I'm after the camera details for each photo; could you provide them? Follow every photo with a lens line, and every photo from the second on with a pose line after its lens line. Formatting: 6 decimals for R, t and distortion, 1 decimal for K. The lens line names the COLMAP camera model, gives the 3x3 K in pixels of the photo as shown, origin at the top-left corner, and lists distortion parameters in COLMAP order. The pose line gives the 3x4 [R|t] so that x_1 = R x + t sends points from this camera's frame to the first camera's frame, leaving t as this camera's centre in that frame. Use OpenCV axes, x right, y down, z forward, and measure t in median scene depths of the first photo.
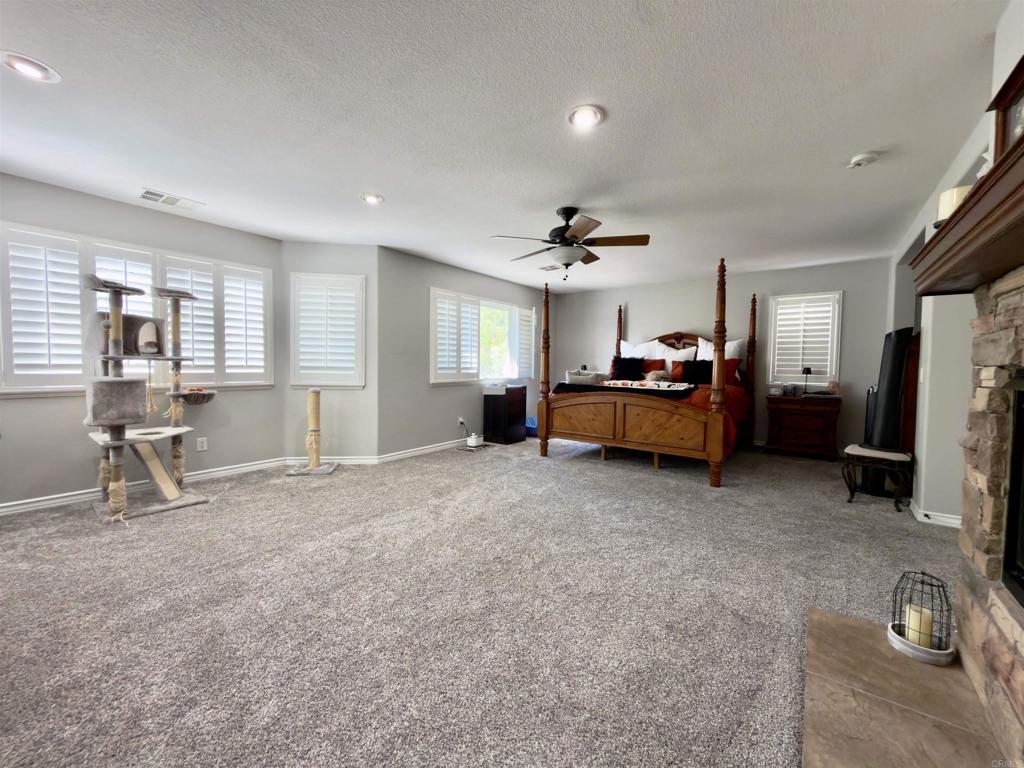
lens RADIAL K [[408.1, 0, 511.2], [0, 408.1, 378.2], [0, 0, 1]] dist [0.000073, 0.000252]
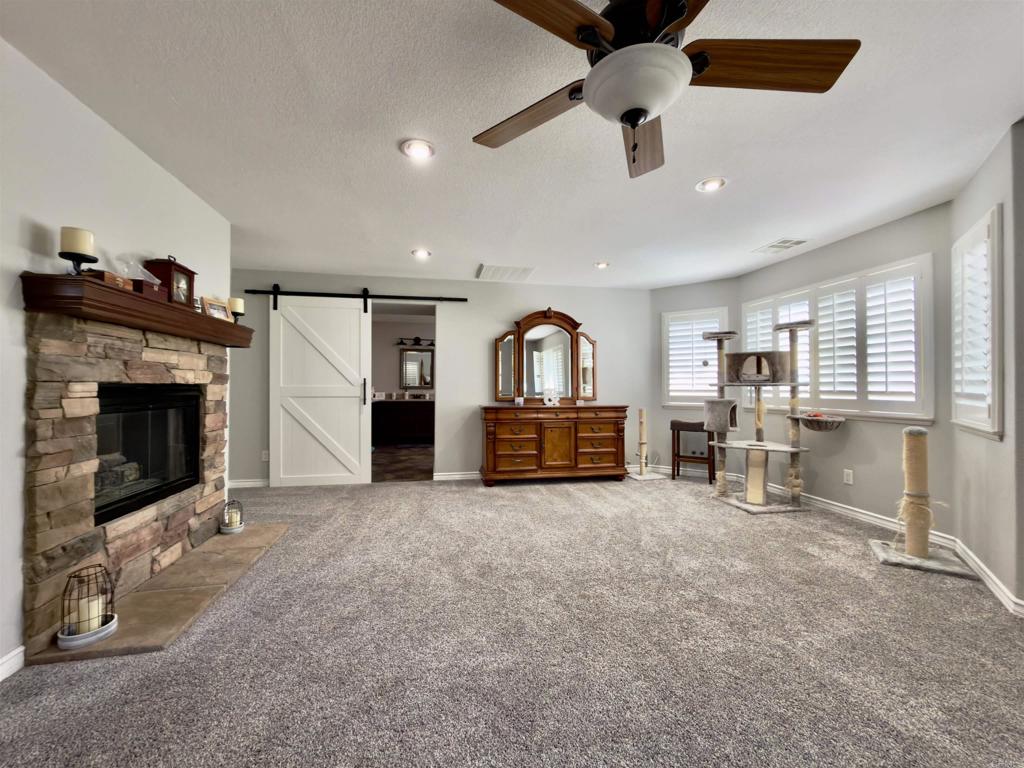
lens RADIAL K [[408.1, 0, 507.7], [0, 408.1, 386.3], [0, 0, 1]] dist [0.000073, 0.000252]
pose [[-0.681265, -0.013920, -0.731905, 0.435751], [-0.037426, 0.999174, 0.015833, -0.027753], [0.731080, 0.038179, -0.681223, 1.056267]]
